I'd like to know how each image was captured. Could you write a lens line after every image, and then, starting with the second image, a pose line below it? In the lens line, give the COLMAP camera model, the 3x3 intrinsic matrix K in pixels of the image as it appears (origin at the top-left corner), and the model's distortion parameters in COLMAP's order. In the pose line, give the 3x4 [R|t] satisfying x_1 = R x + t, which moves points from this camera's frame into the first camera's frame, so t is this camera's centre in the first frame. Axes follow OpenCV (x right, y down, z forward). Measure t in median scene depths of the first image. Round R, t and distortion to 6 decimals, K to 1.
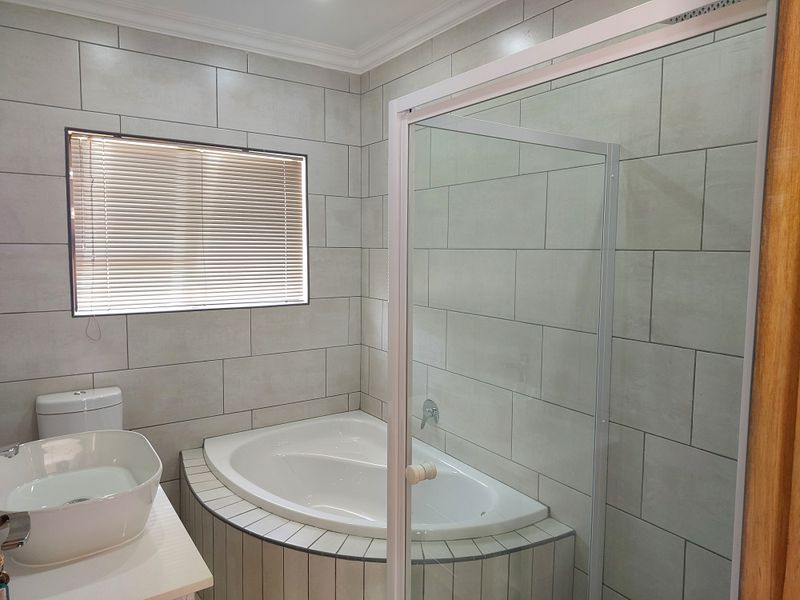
lens RADIAL K [[551.6, 0, 397.5], [0, 551.6, 295.1], [0, 0, 1]] dist [-0.006381, -0.008451]
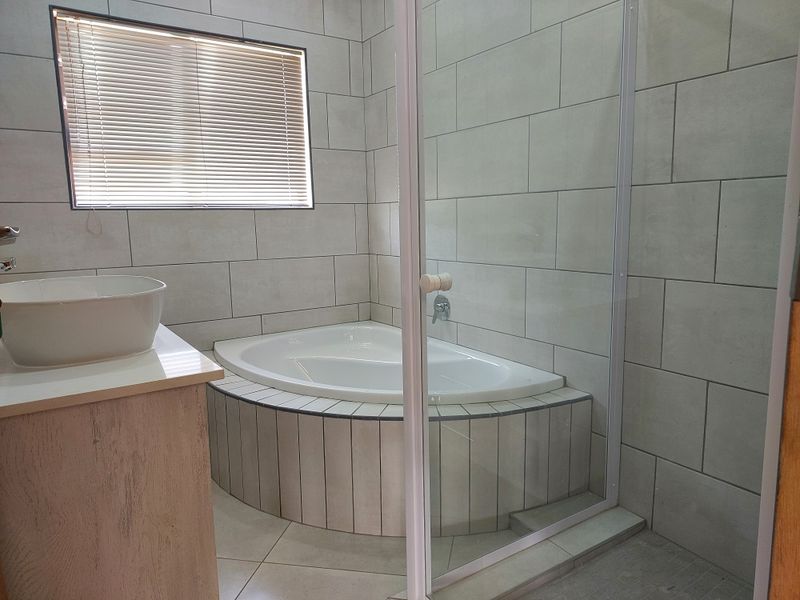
lens RADIAL K [[551.6, 0, 400.7], [0, 551.6, 303.5], [0, 0, 1]] dist [-0.006381, -0.008451]
pose [[0.999582, -0.027848, -0.007709, -0.006720], [0.028368, 0.996514, 0.078458, 0.147990], [0.005497, -0.078644, 0.996888, 0.021596]]
